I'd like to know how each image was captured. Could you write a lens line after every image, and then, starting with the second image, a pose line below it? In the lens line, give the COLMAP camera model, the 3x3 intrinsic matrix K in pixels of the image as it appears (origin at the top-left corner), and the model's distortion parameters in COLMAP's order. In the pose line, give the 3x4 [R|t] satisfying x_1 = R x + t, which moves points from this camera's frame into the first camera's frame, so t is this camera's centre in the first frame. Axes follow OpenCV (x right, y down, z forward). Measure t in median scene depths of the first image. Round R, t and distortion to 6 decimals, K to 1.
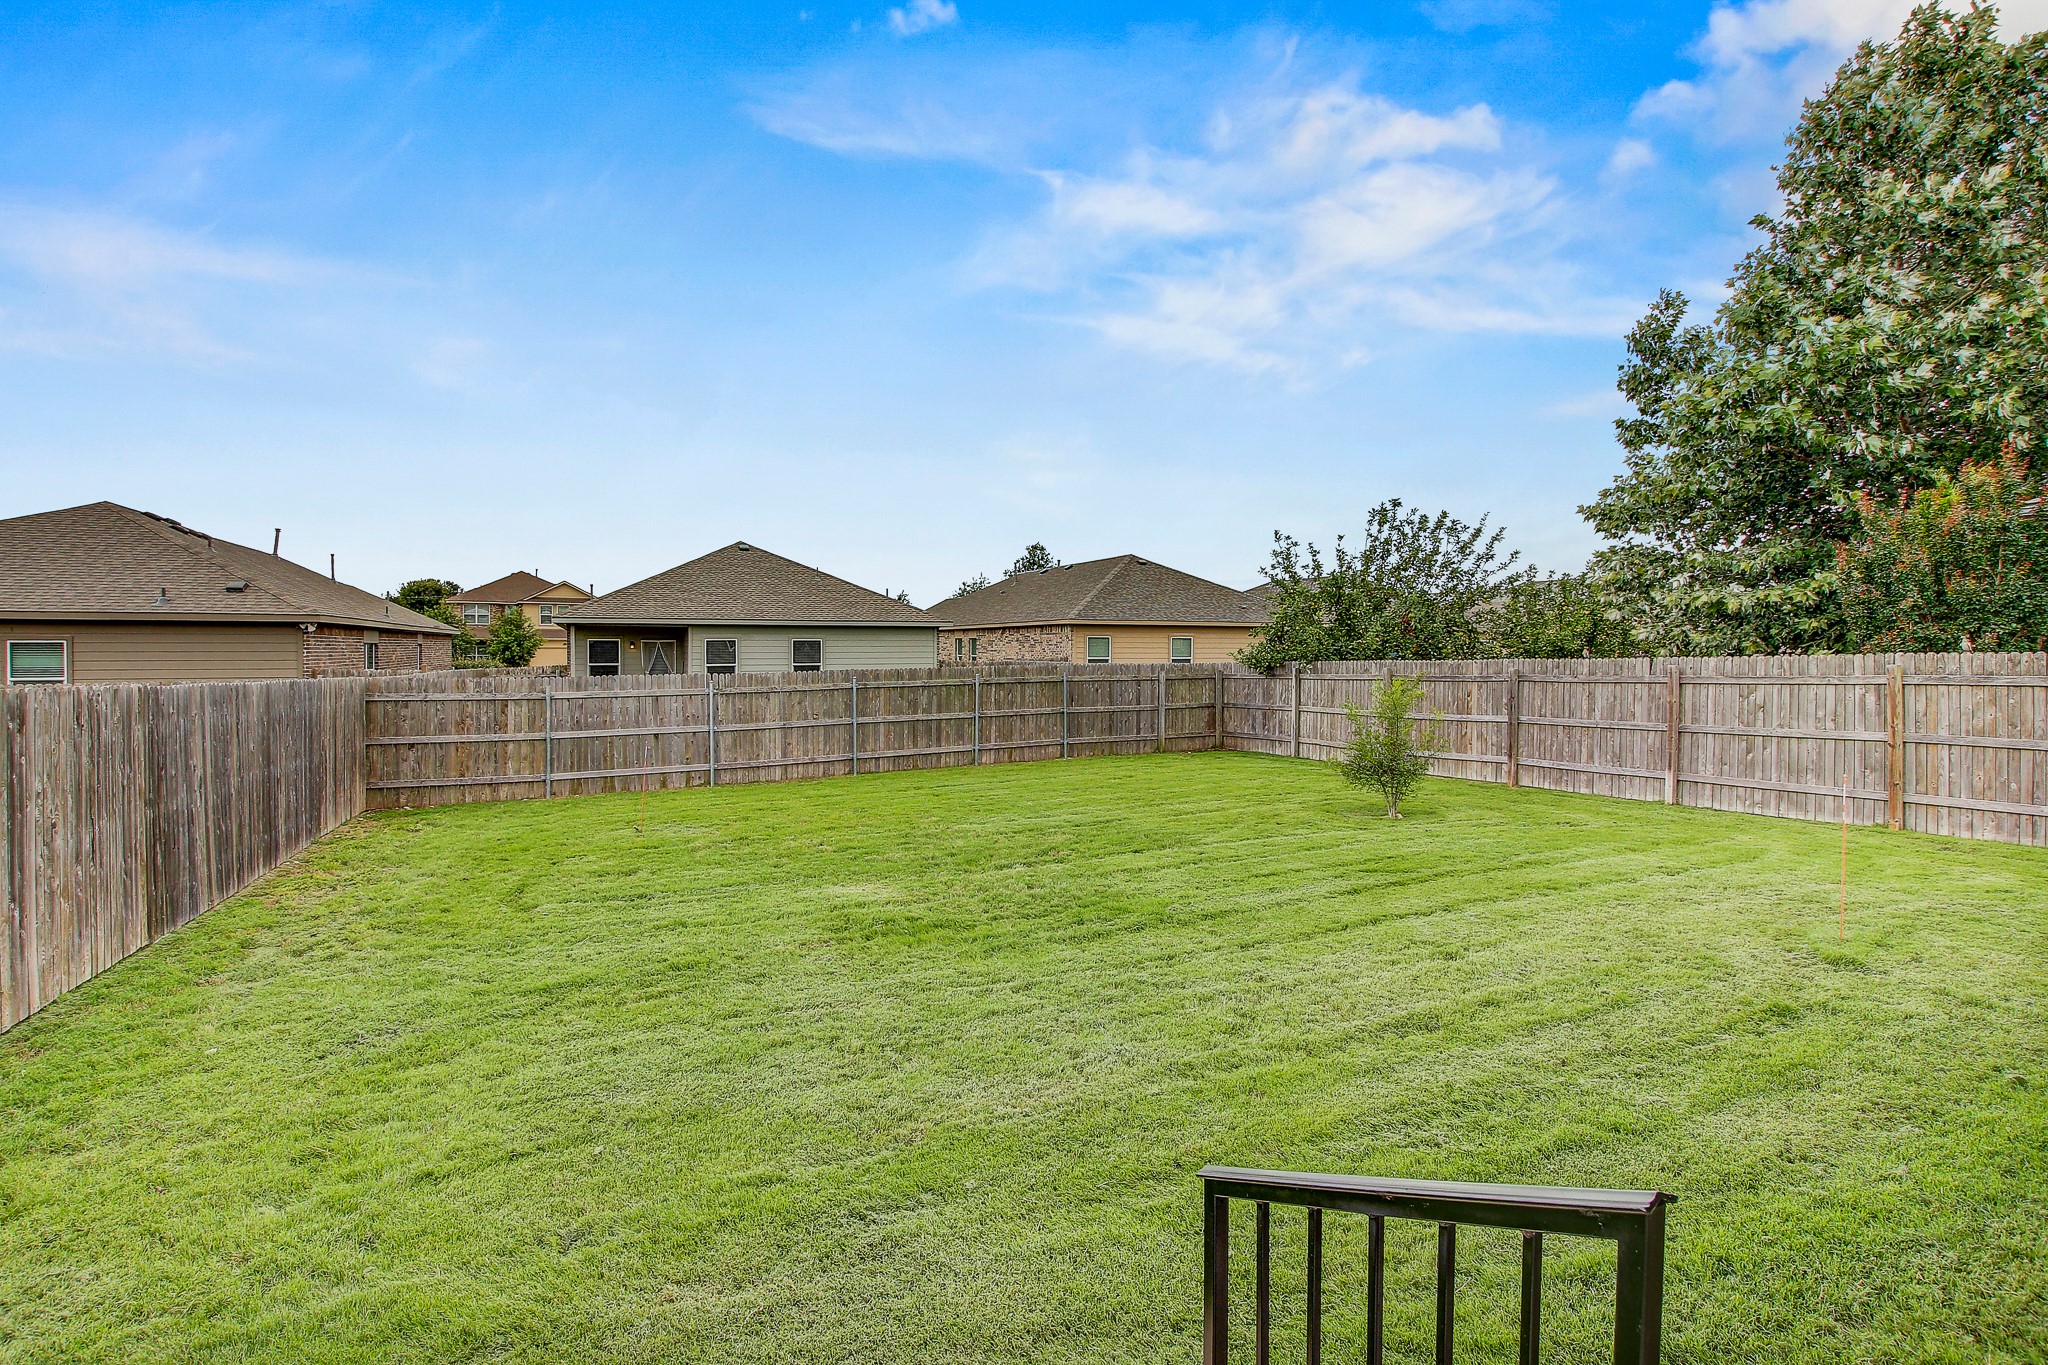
lens RADIAL K [[984.4, 0, 1023.3], [0, 984.4, 656.1], [0, 0, 1]] dist [-0.021338, 0.001170]
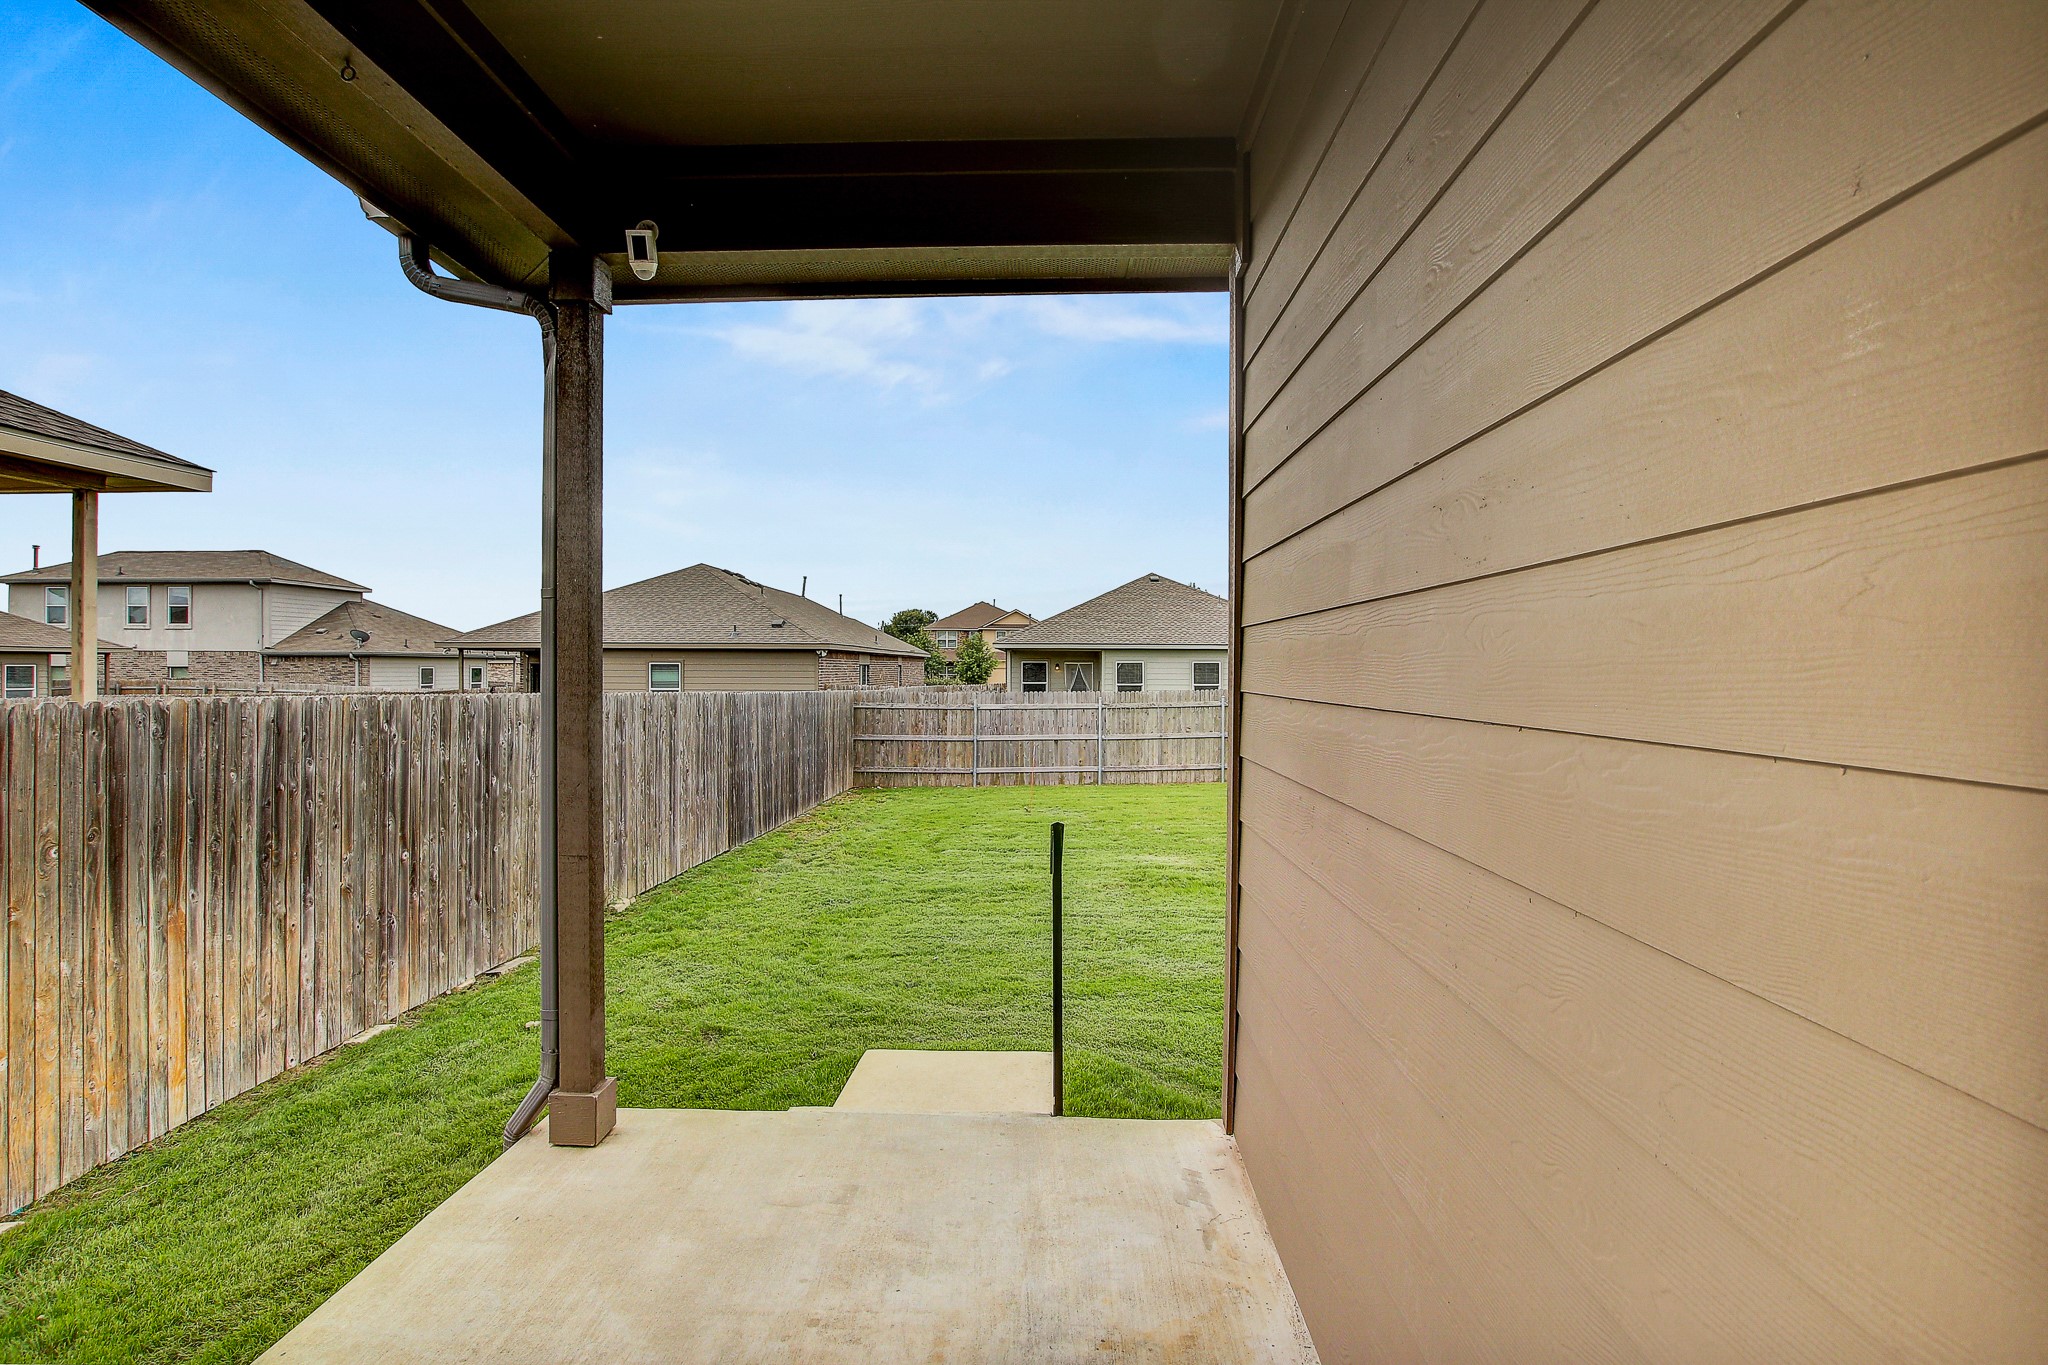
lens RADIAL K [[984.4, 0, 1026.8], [0, 984.4, 675.8], [0, 0, 1]] dist [-0.021338, 0.001170]
pose [[0.906769, 0.005865, -0.421588, 0.111017], [-0.006204, 0.999981, 0.000569, -0.000962], [0.421583, 0.002100, 0.906787, -0.130444]]
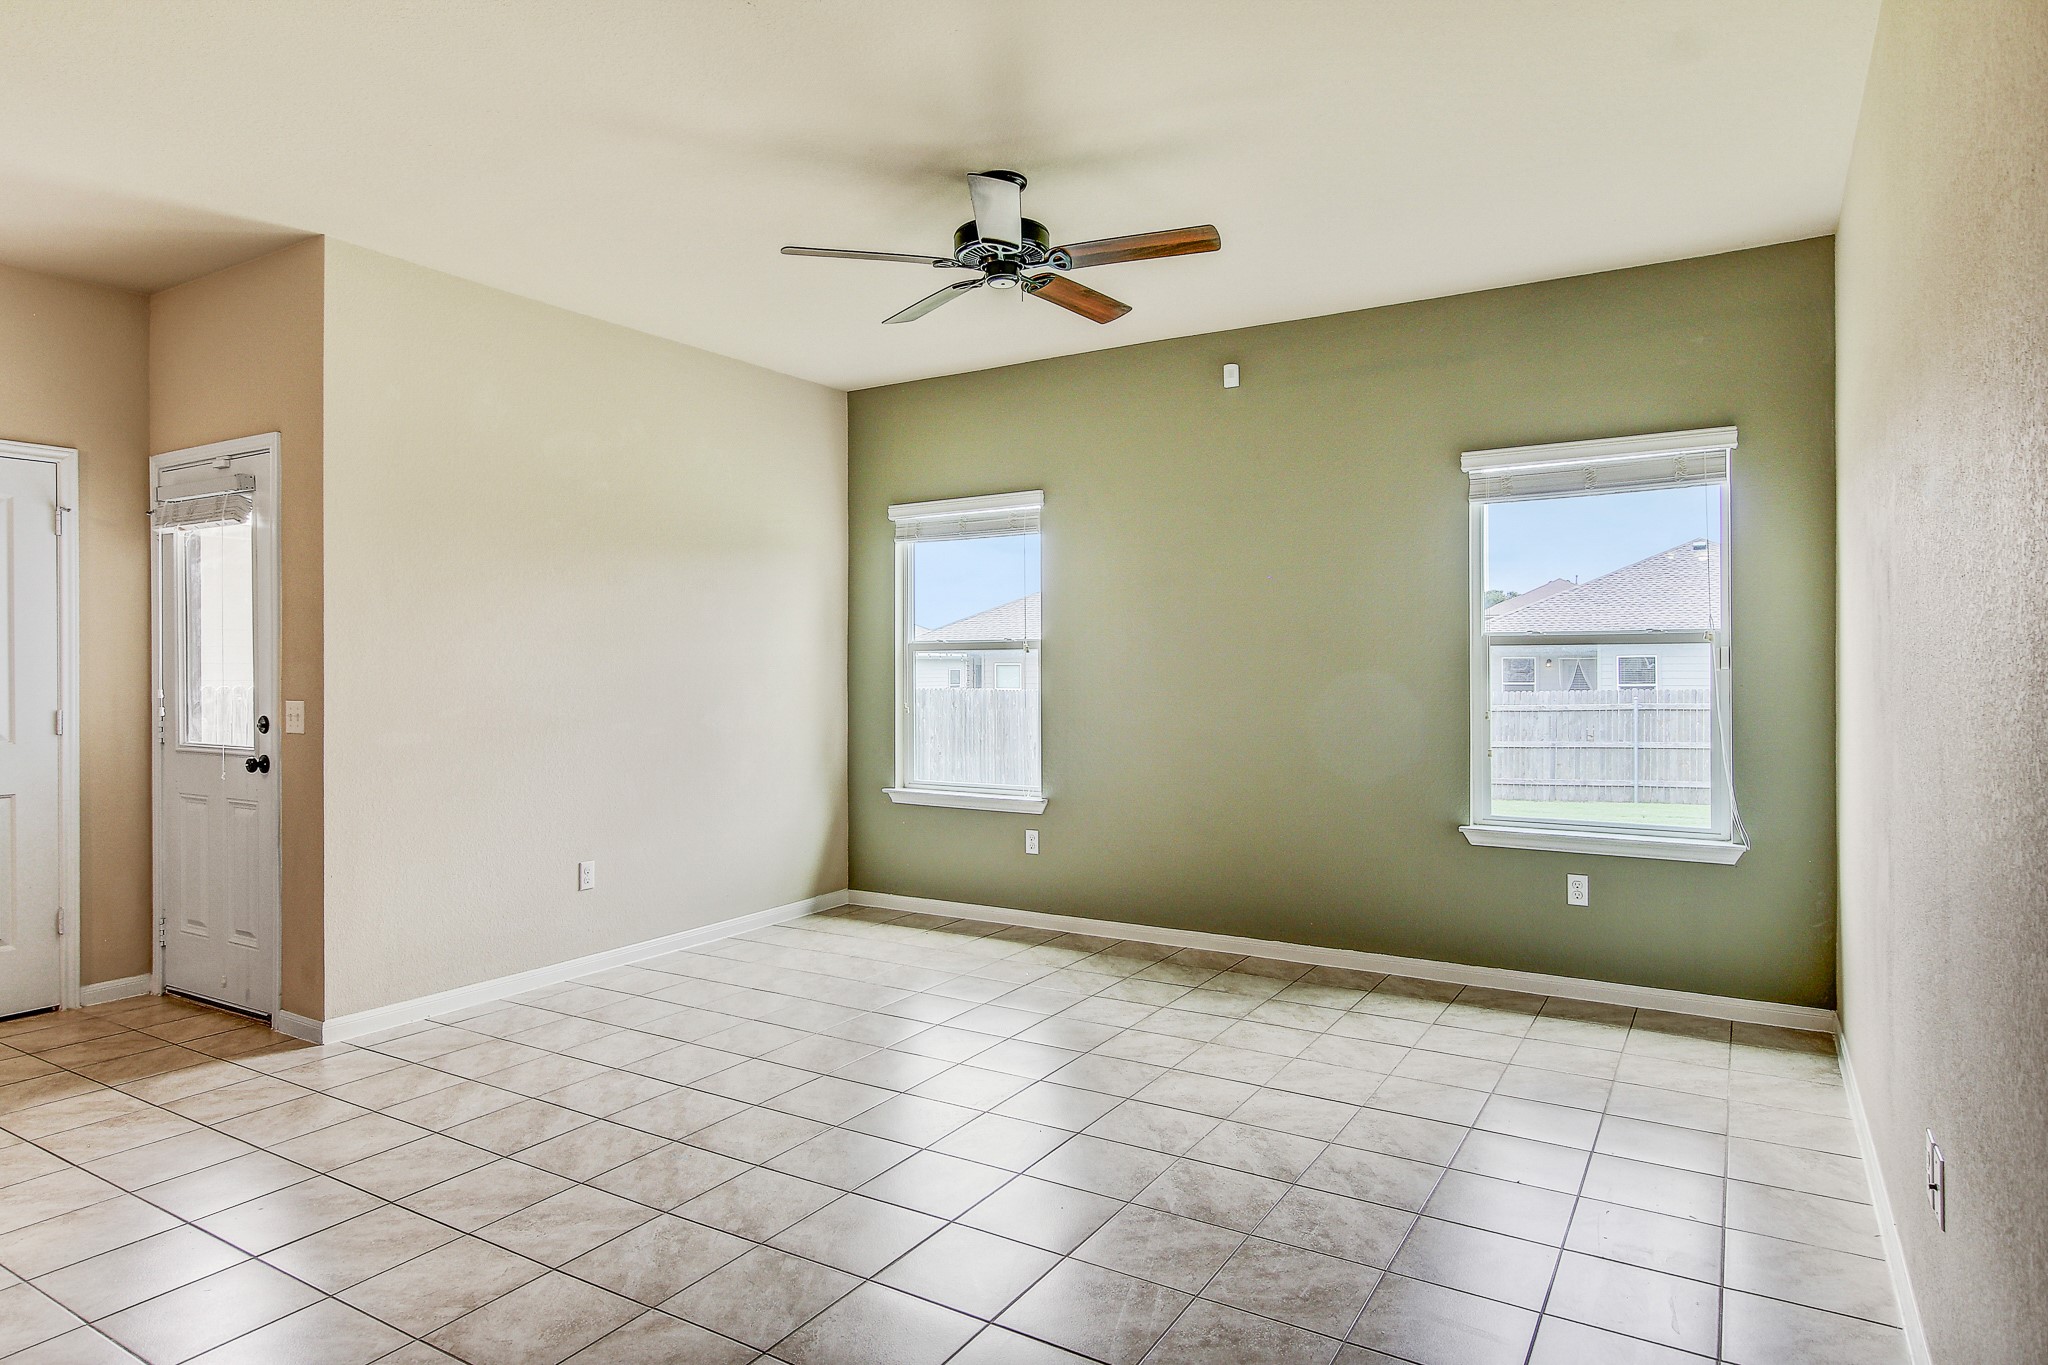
lens RADIAL K [[1209.1, 0, 1026.5], [0, 1209.1, 674.1], [0, 0, 1]] dist [-0.018790, -0.000381]
pose [[0.586437, 0.005697, -0.809975, 0.461770], [-0.003581, 0.999984, 0.004441, -0.004580], [0.809987, 0.000297, 0.586448, -0.151170]]
